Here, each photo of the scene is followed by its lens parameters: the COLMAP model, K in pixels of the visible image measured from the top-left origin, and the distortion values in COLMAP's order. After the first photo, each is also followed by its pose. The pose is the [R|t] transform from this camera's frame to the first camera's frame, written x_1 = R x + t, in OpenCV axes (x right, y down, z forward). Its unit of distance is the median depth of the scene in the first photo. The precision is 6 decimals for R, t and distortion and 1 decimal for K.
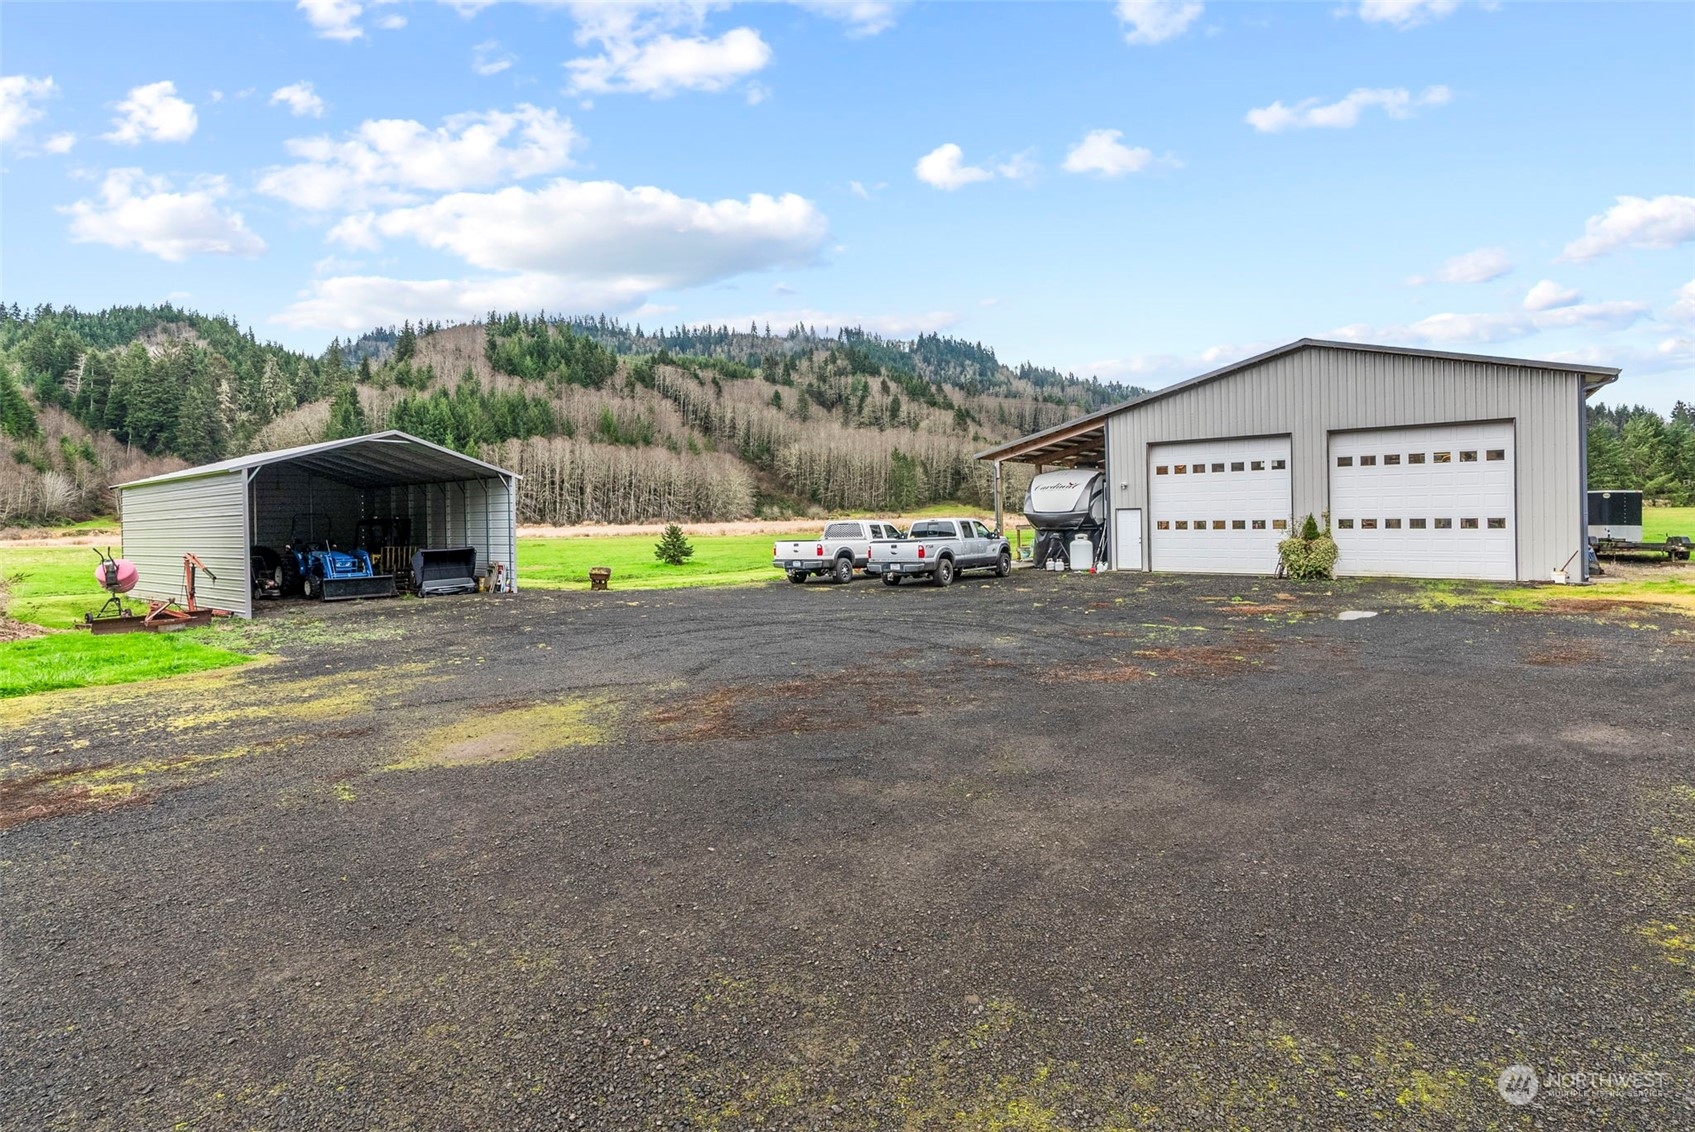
lens RADIAL K [[802.1, 0, 861.7], [0, 802.1, 513.4], [0, 0, 1]] dist [-0.010254, 0.001752]
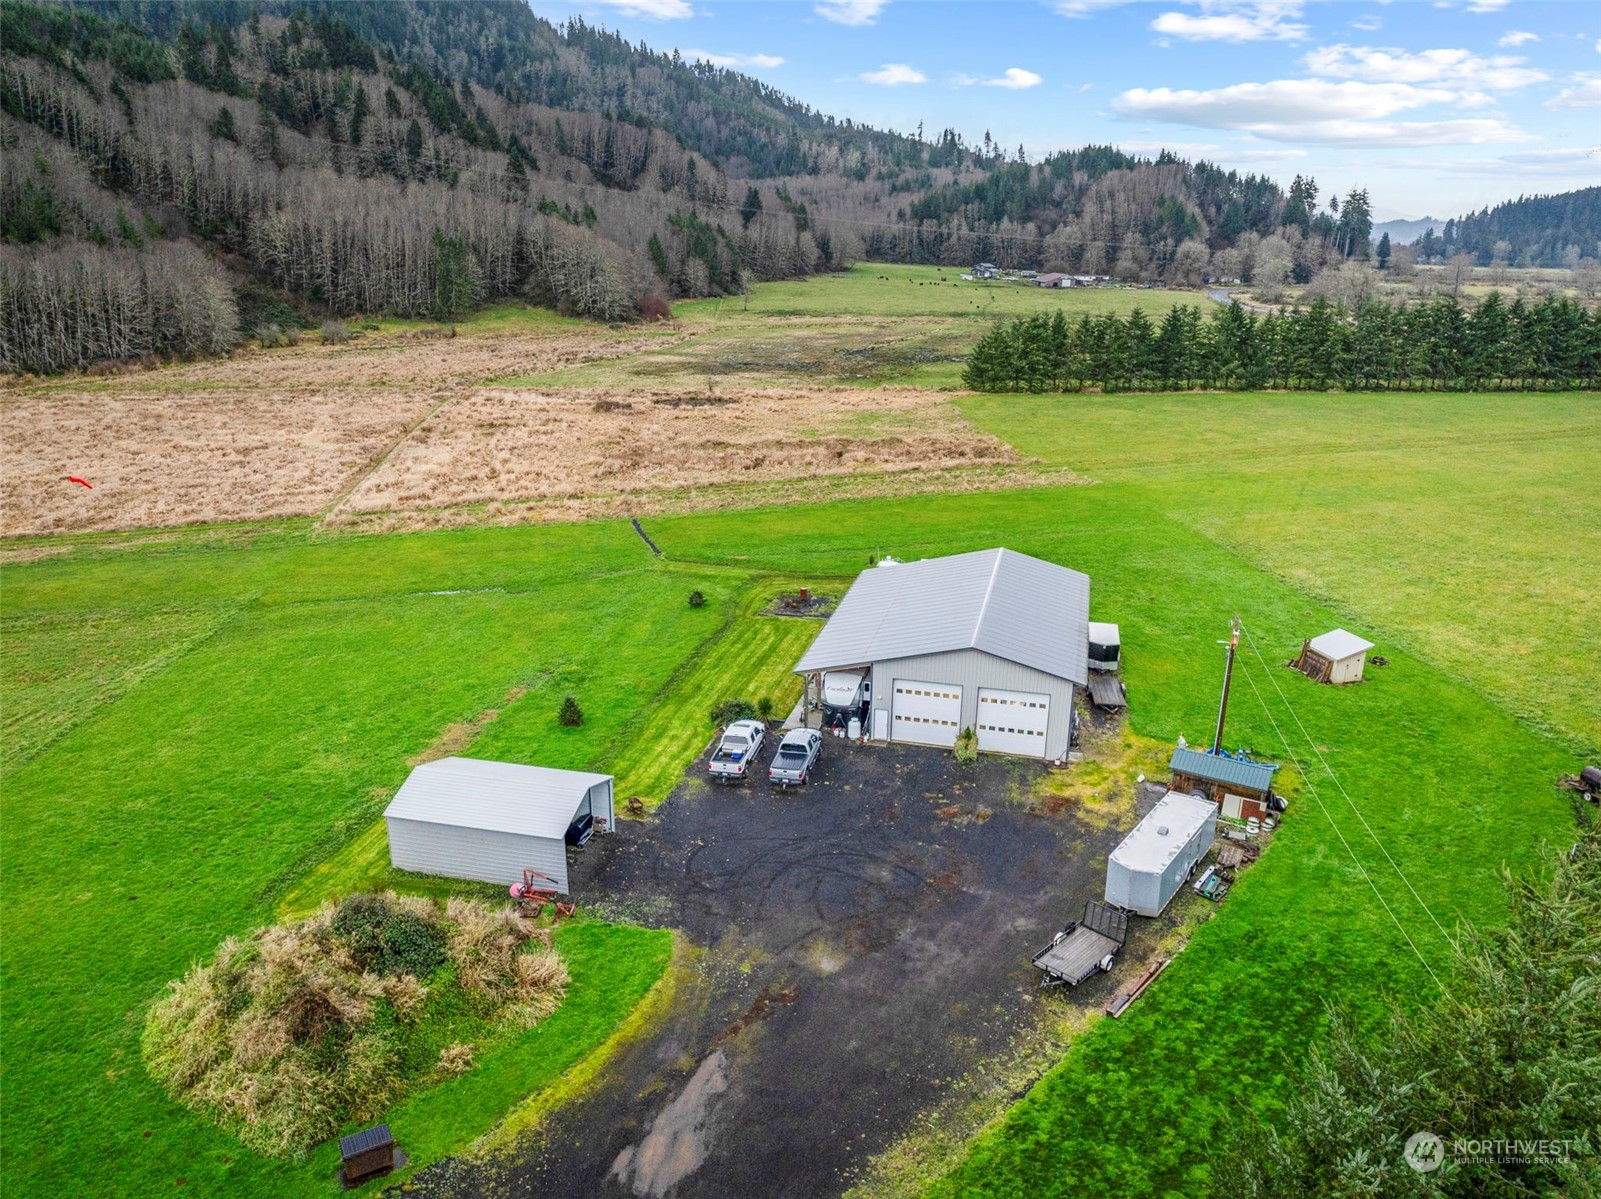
lens RADIAL K [[1128.4, 0, 800.5], [0, 1128.4, 599.5], [0, 0, 1]] dist [-0.043582, 0.007519]
pose [[0.922304, -0.092184, 0.375310, -0.066285], [-0.029869, 0.951227, 0.307043, -0.086874], [-0.385309, -0.294397, 0.874567, -0.094509]]
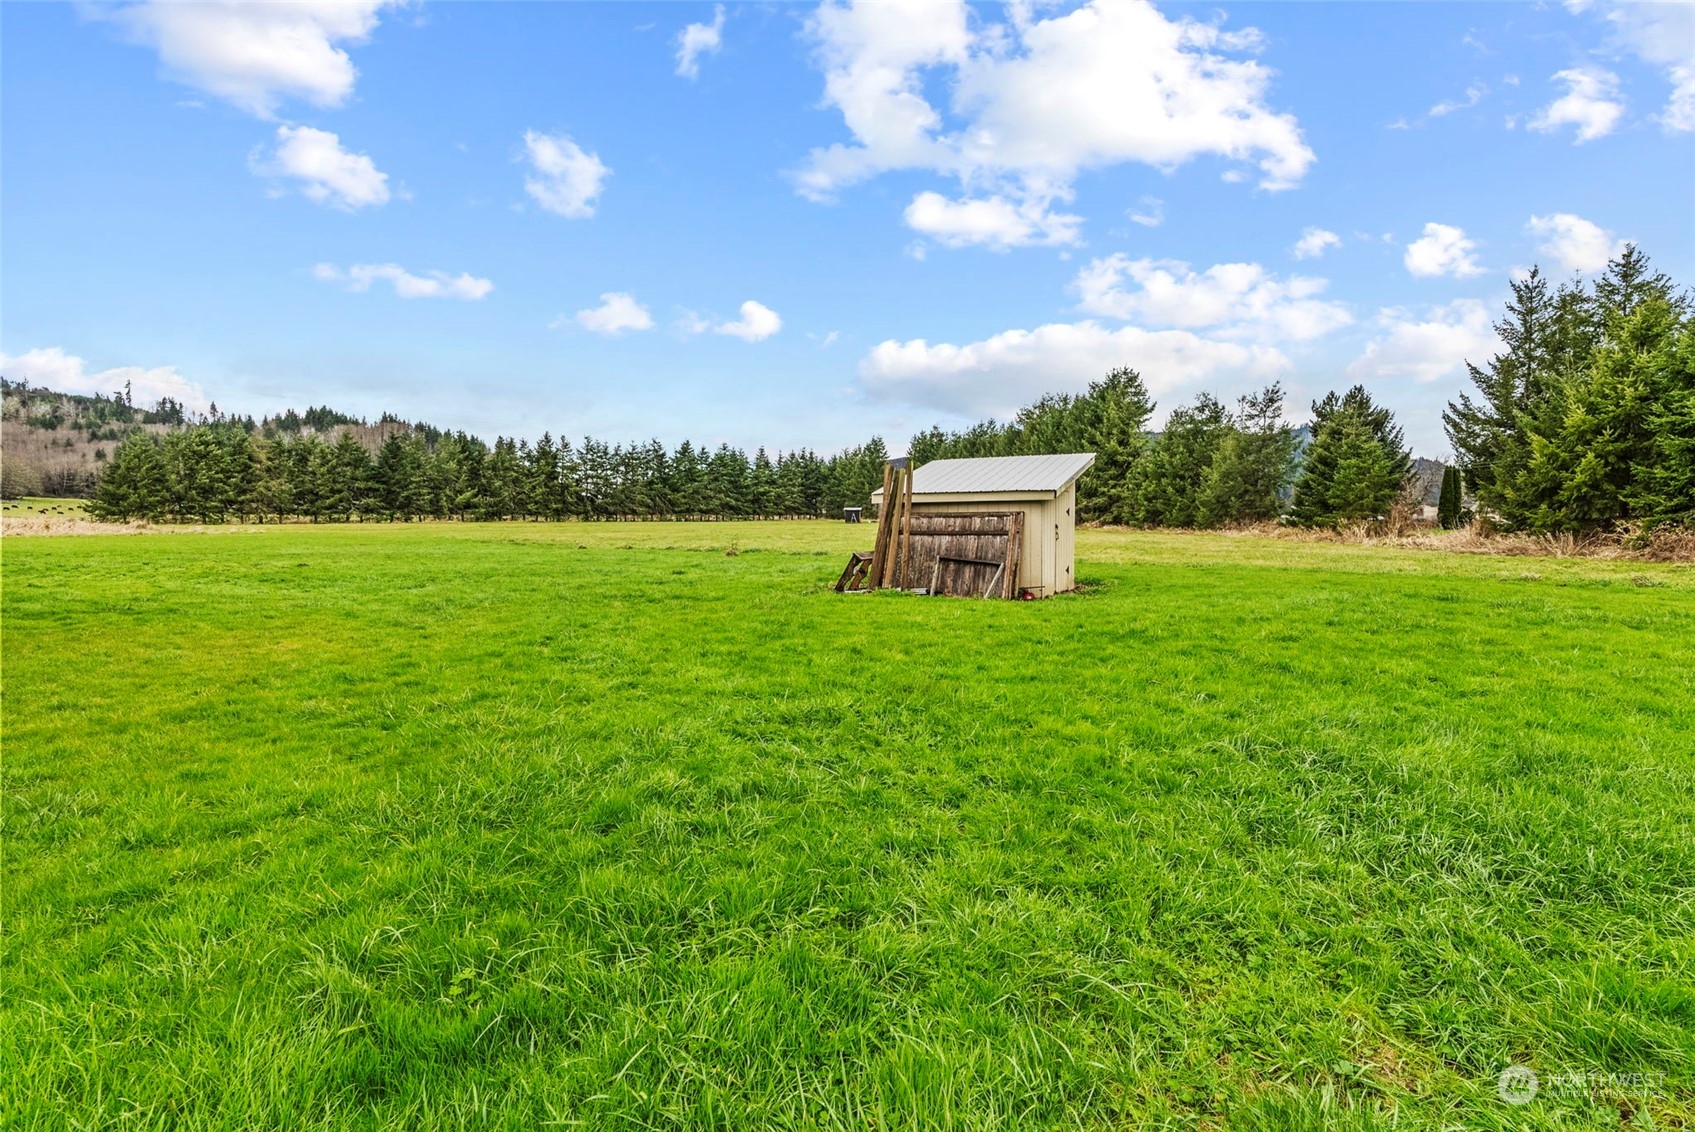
lens RADIAL K [[817.0, 0, 848.6], [0, 817.0, 556.9], [0, 0, 1]] dist [-0.013592, 0.005300]
pose [[0.363938, -0.019290, 0.931223, 0.086174], [-0.017707, 0.999462, 0.027624, 0.000079], [-0.931255, -0.026543, 0.363400, 0.064654]]
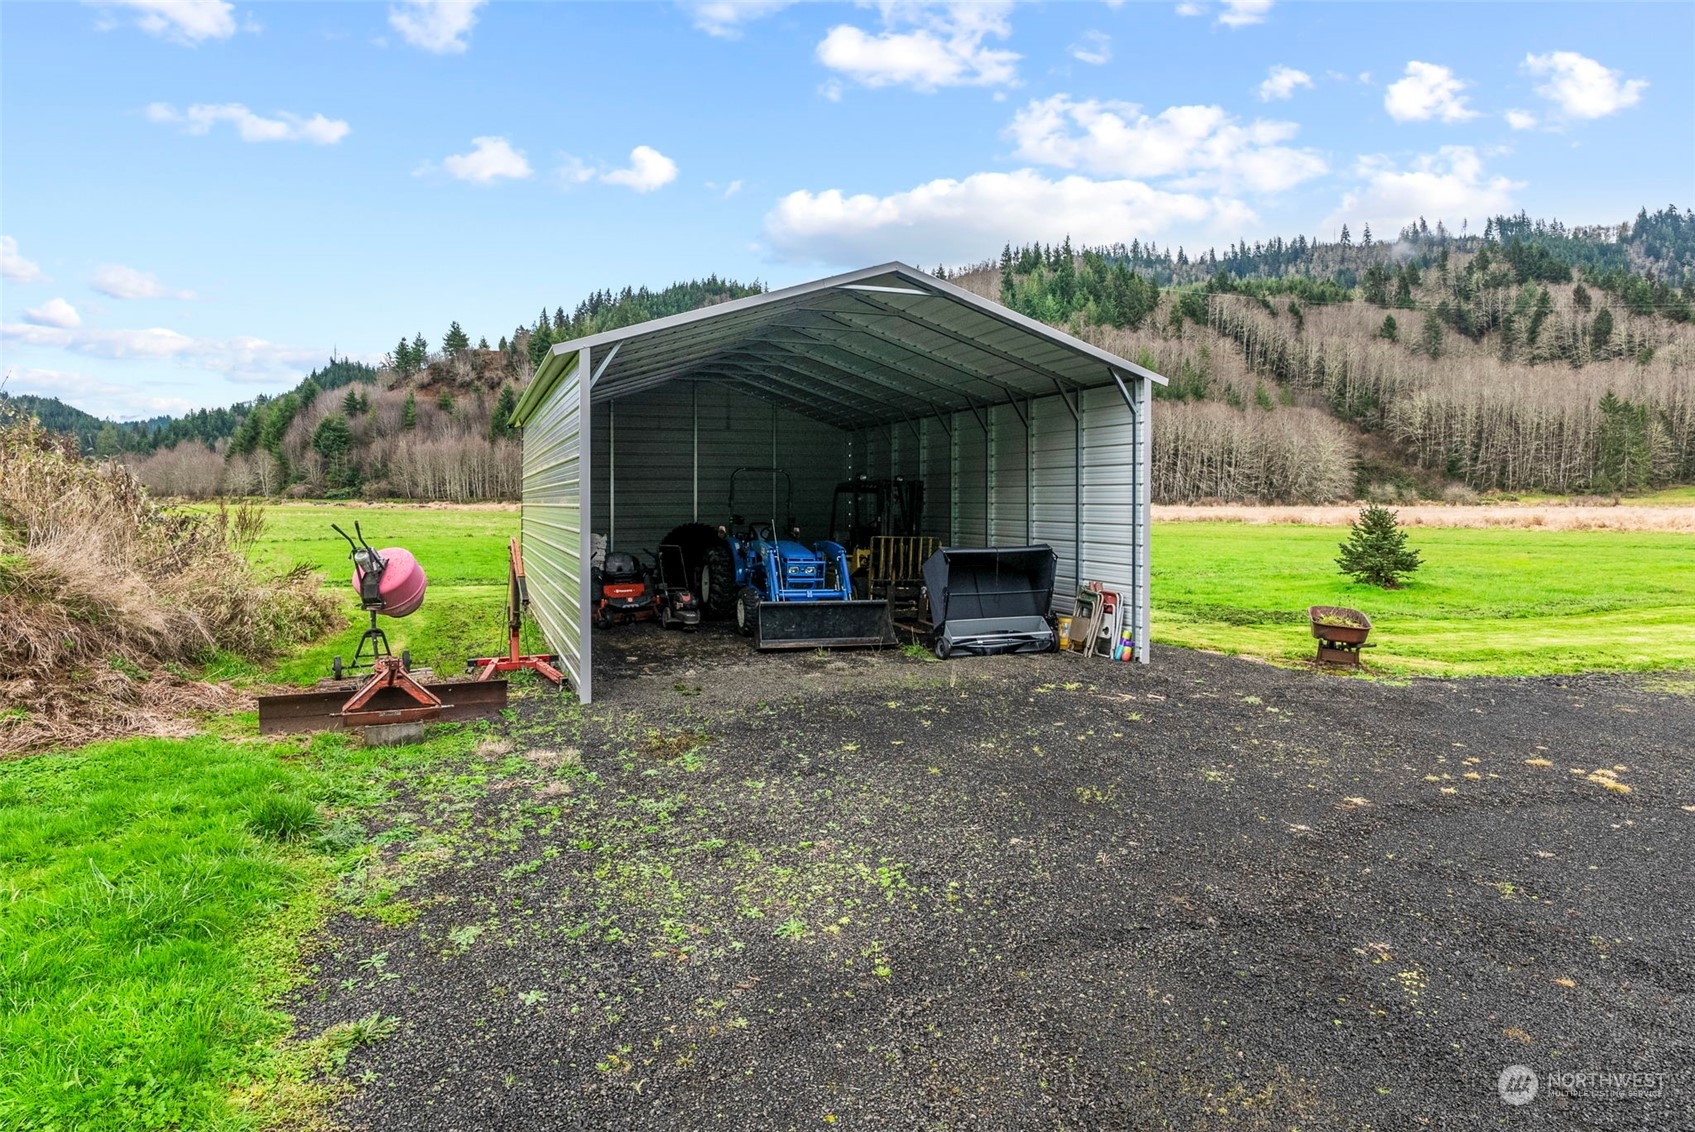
lens RADIAL K [[1006.8, 0, 849.8], [0, 1006.8, 500.8], [0, 0, 1]] dist [-0.002212, 0.003896]
pose [[0.834687, 0.023327, -0.550231, -0.018225], [-0.017902, 0.999724, 0.015227, 0.000733], [0.550434, -0.002860, 0.834874, 0.031996]]
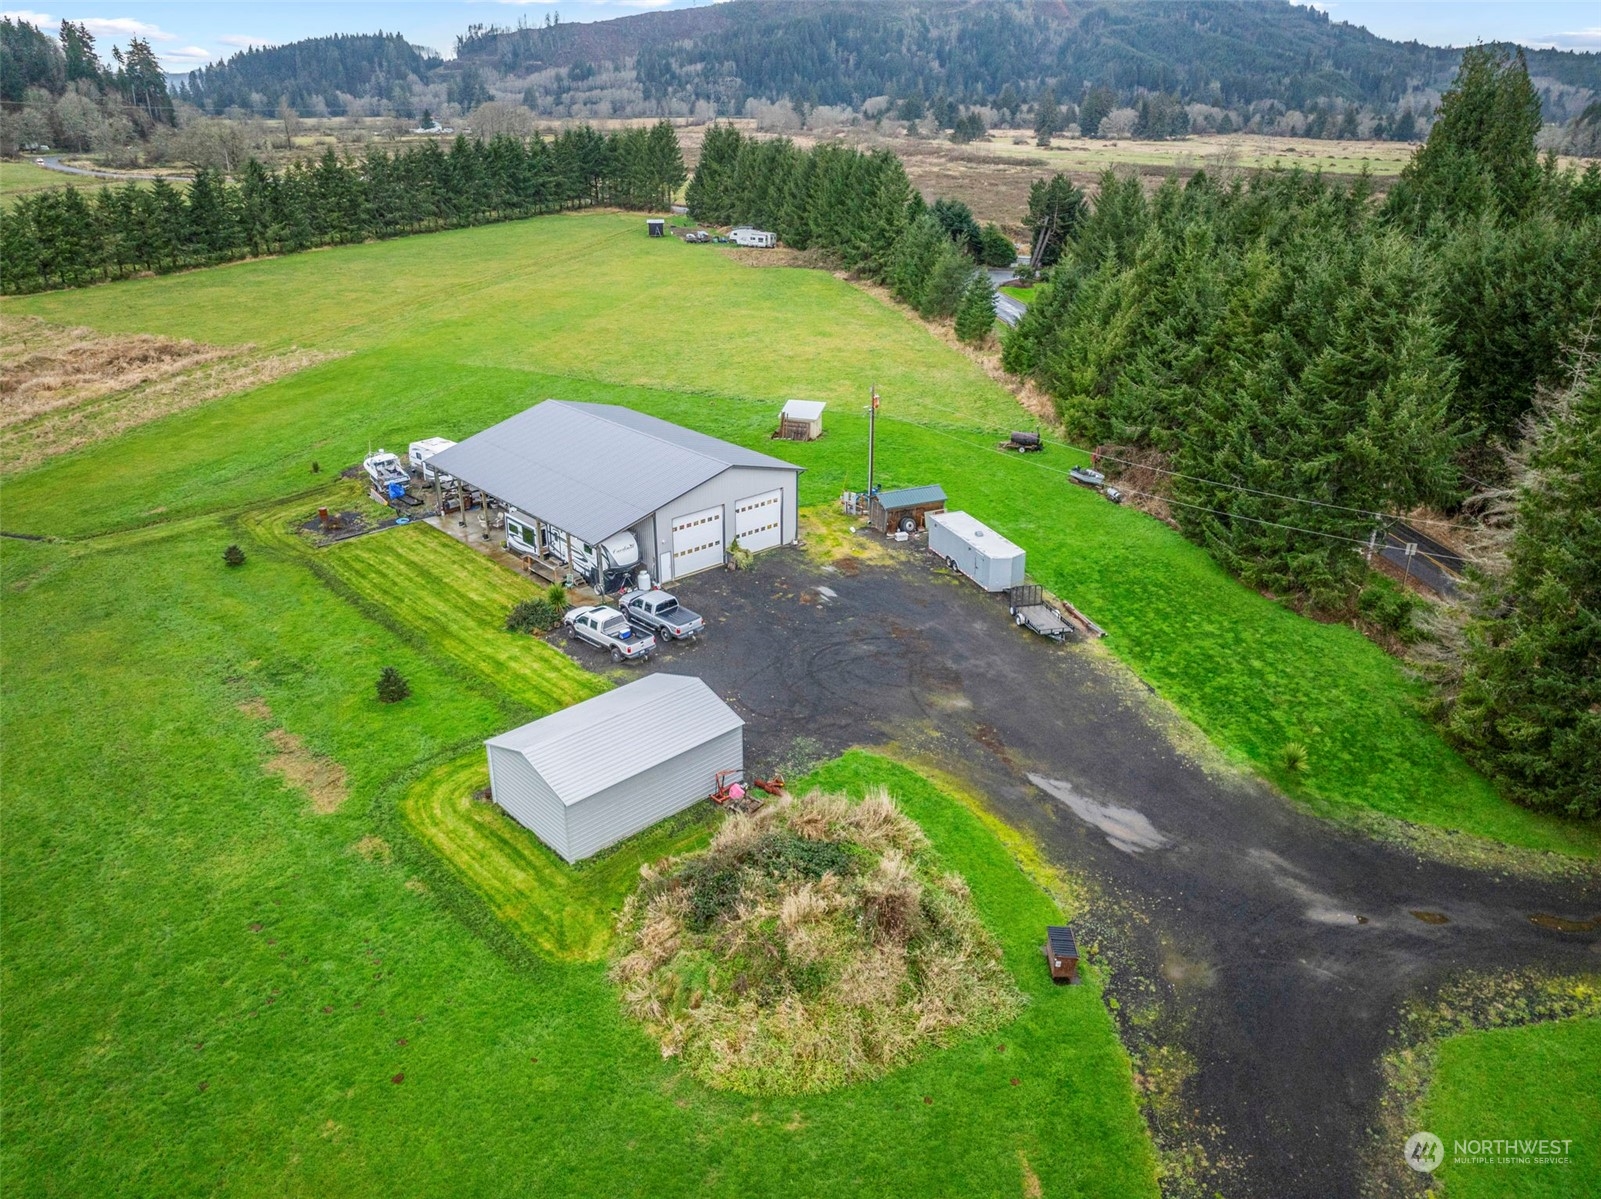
lens RADIAL K [[1128.4, 0, 800.5], [0, 1128.4, 599.5], [0, 0, 1]] dist [-0.043582, 0.007519]
pose [[0.180608, -0.383618, 0.905659, -0.174618], [-0.014731, 0.919643, 0.392479, -0.080527], [-0.983445, -0.084226, 0.160444, 0.019820]]
